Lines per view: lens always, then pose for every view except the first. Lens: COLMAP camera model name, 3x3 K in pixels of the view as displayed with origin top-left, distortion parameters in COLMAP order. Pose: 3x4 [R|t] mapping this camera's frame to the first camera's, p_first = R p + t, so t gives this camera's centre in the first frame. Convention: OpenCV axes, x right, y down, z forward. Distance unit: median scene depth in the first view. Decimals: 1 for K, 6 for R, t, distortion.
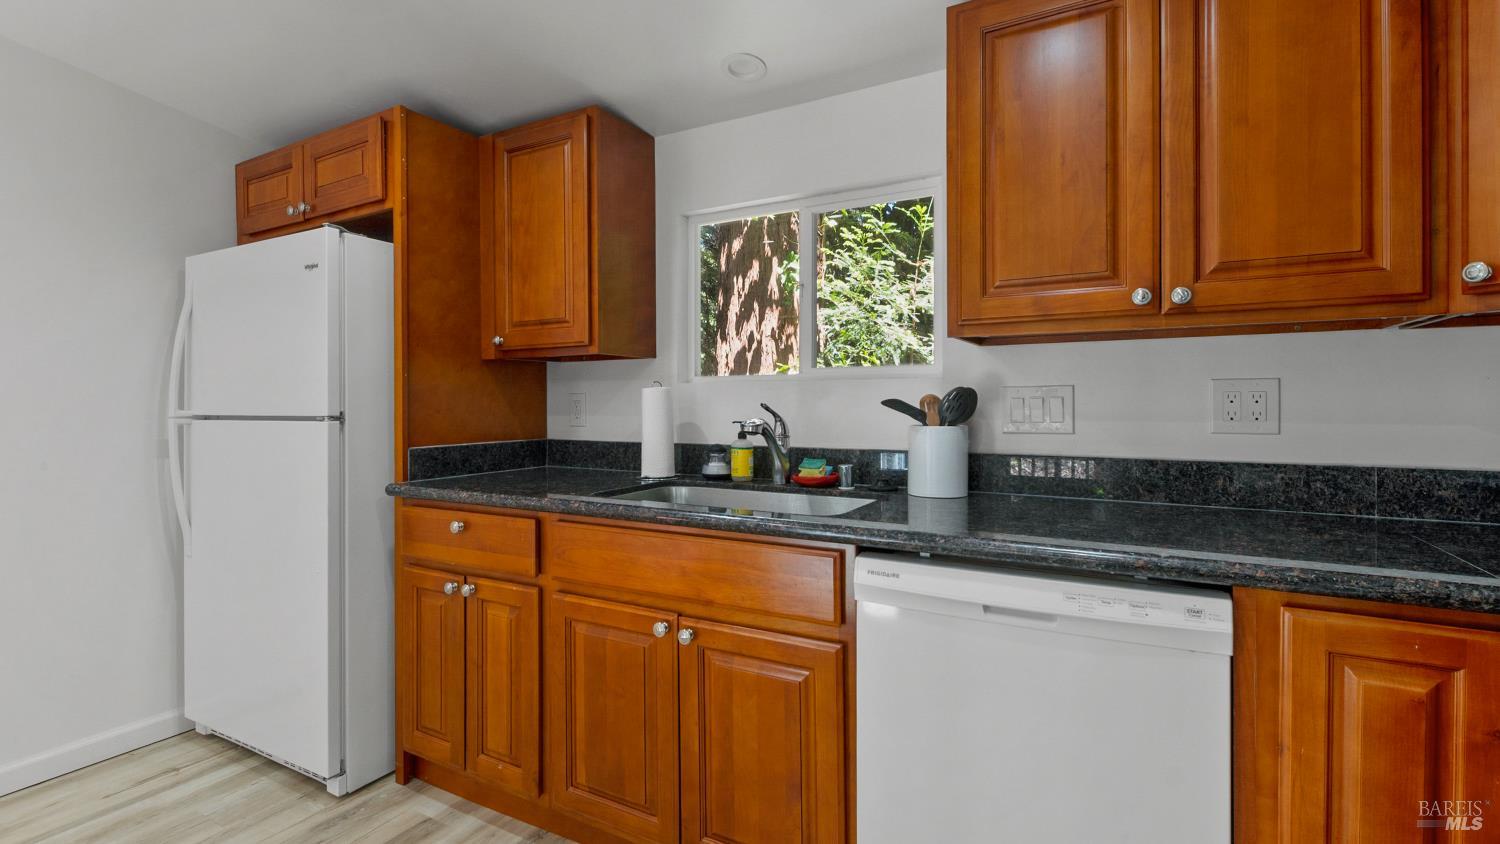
lens RADIAL K [[677.1, 0, 746.0], [0, 677.1, 417.4], [0, 0, 1]] dist [0.013381, -0.006599]
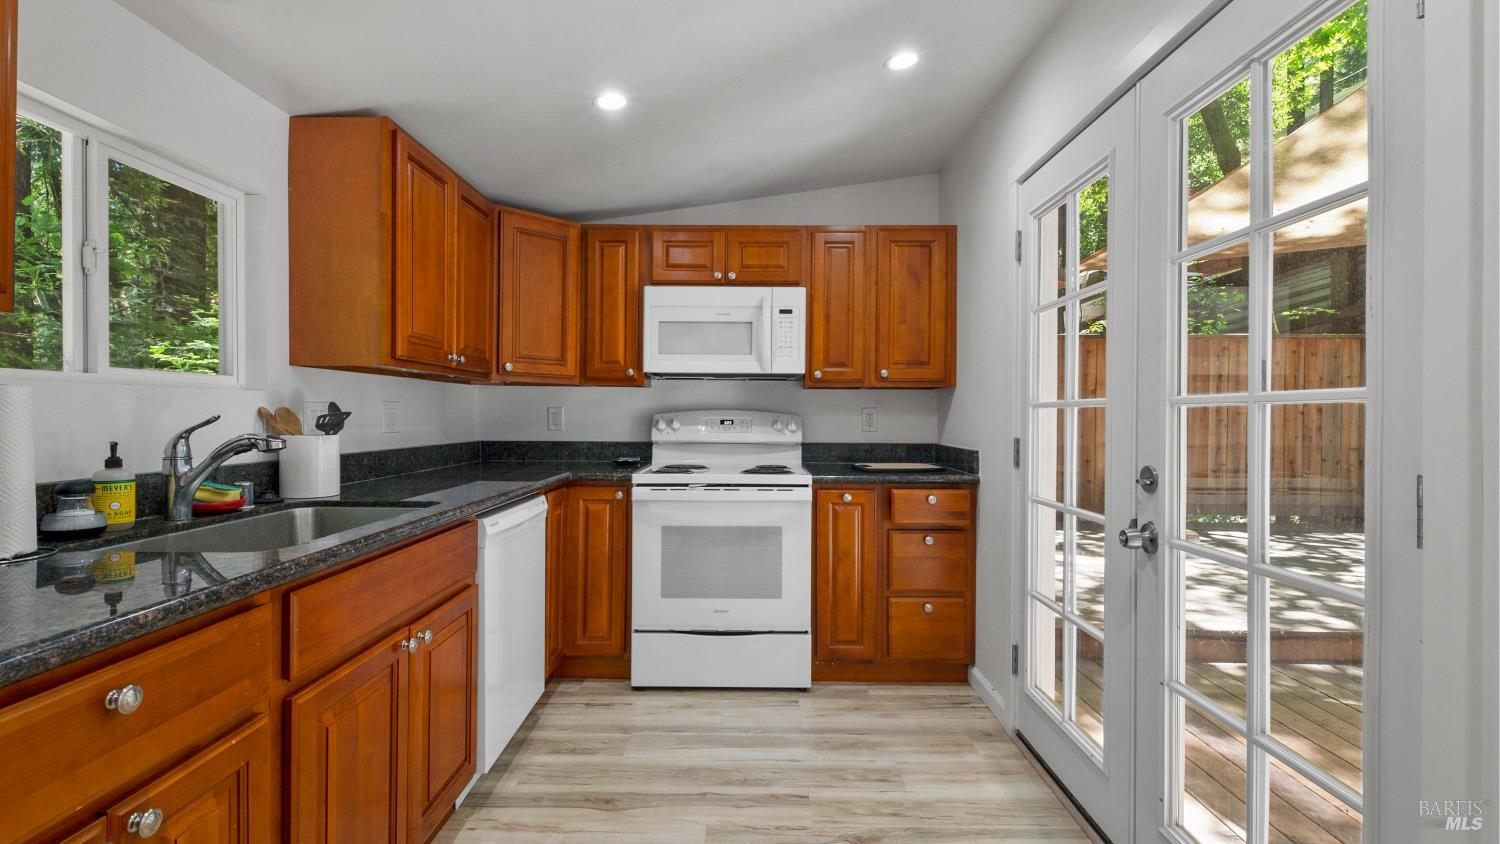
lens RADIAL K [[677.1, 0, 748.1], [0, 677.1, 413.3], [0, 0, 1]] dist [0.013381, -0.006599]
pose [[-0.495820, 0.000448, 0.868425, -0.918020], [0.011788, 0.999911, 0.006214, -0.019379], [-0.868345, 0.013318, -0.495782, 0.794304]]
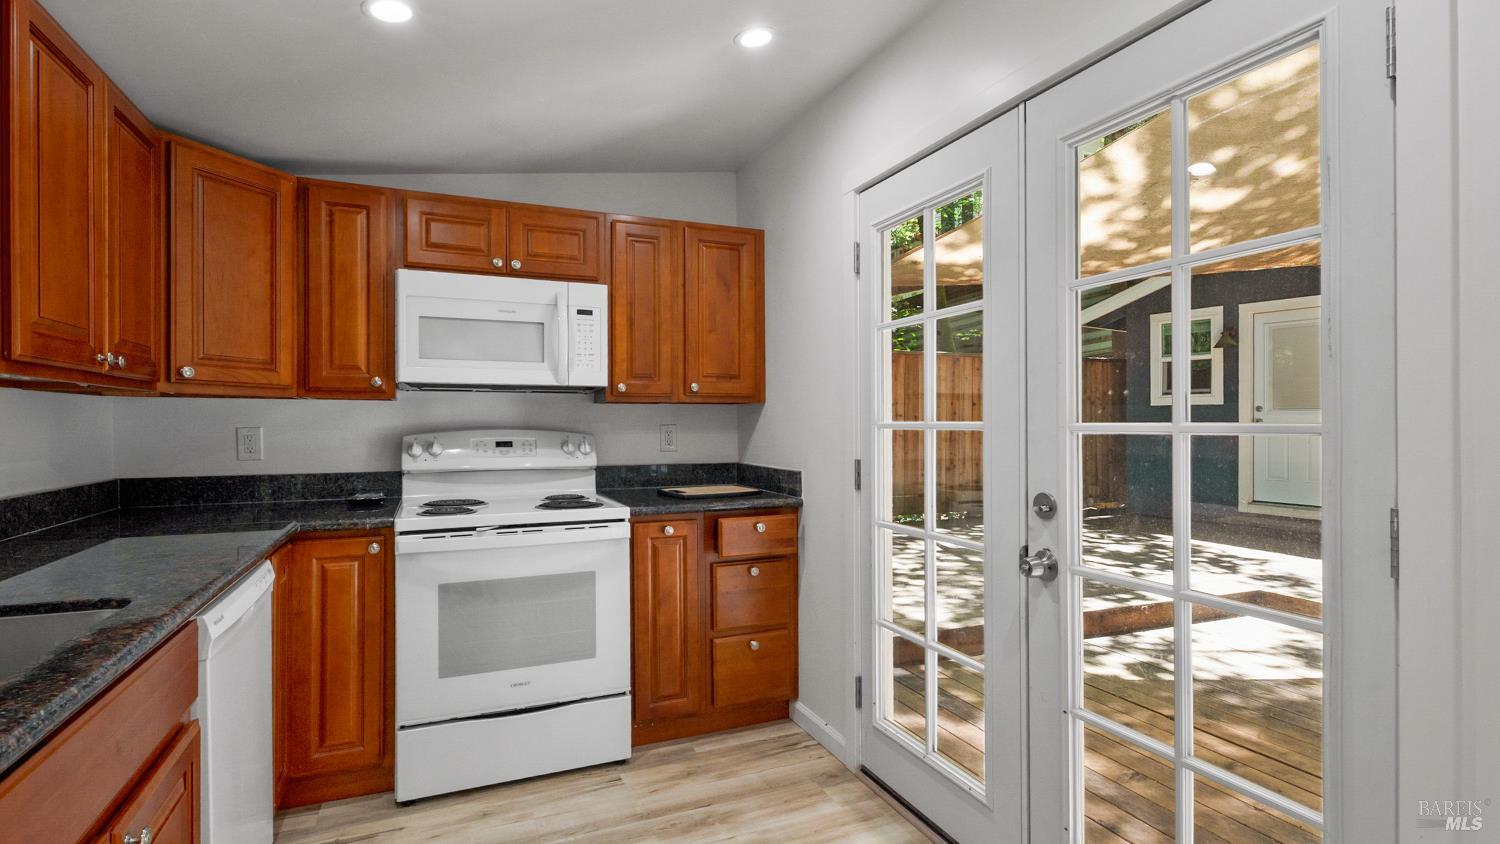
lens RADIAL K [[710.7, 0, 732.2], [0, 710.7, 421.3], [0, 0, 1]] dist [0.011761, -0.004097]
pose [[-0.796596, 0.003450, 0.604502, -0.669849], [0.014672, 0.999799, 0.013628, -0.046432], [-0.604333, 0.019725, -0.796487, 0.869083]]
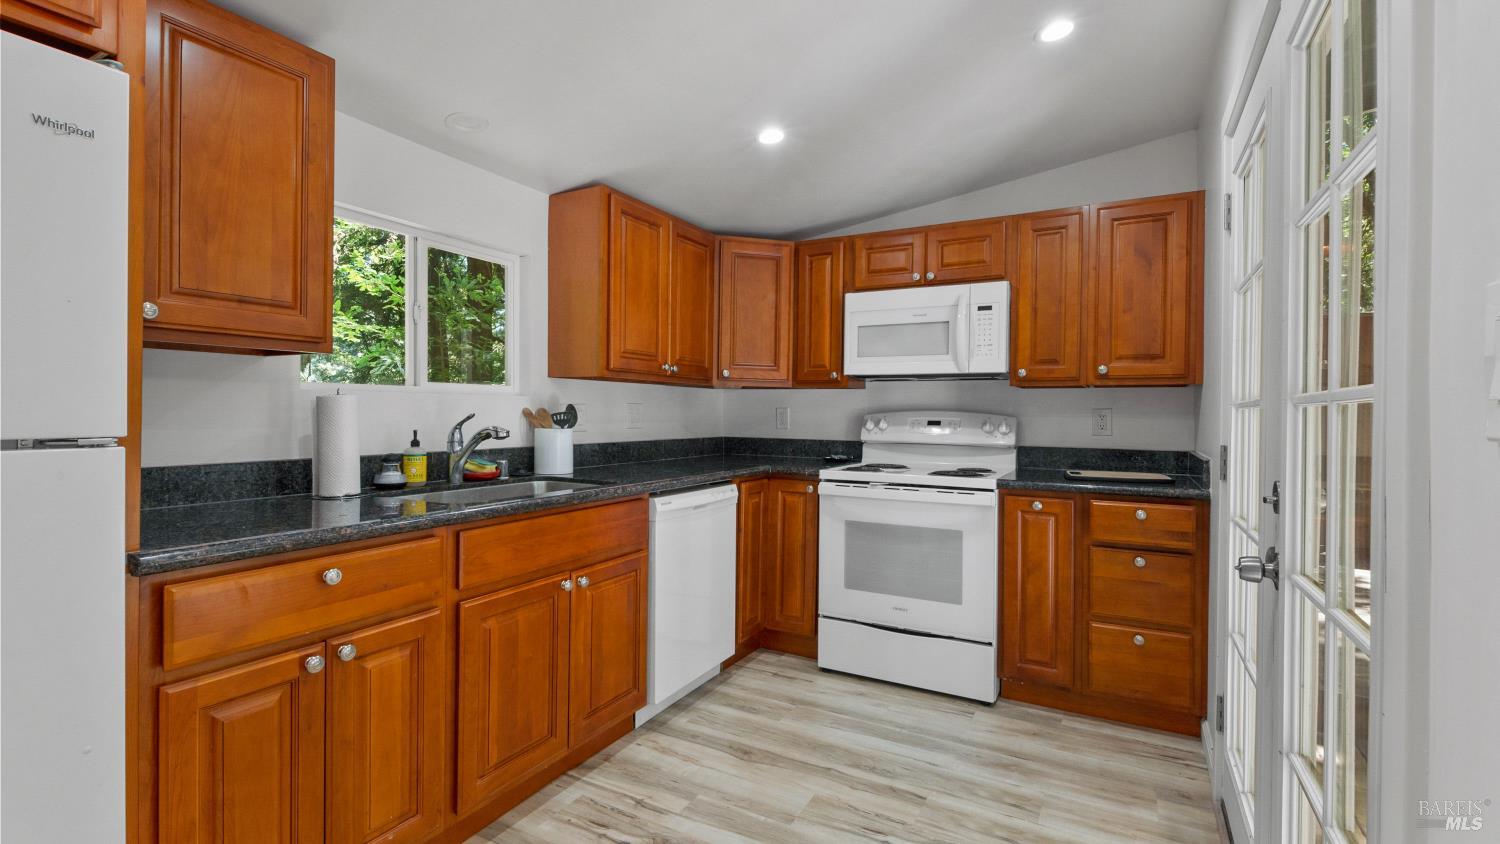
lens RADIAL K [[677.1, 0, 744.2], [0, 677.1, 411.6], [0, 0, 1]] dist [0.013381, -0.006599]
pose [[-0.018541, 0.003388, 0.999822, -1.087982], [0.009015, 0.999954, -0.003221, -0.014686], [-0.999787, 0.008954, -0.018571, 0.509146]]
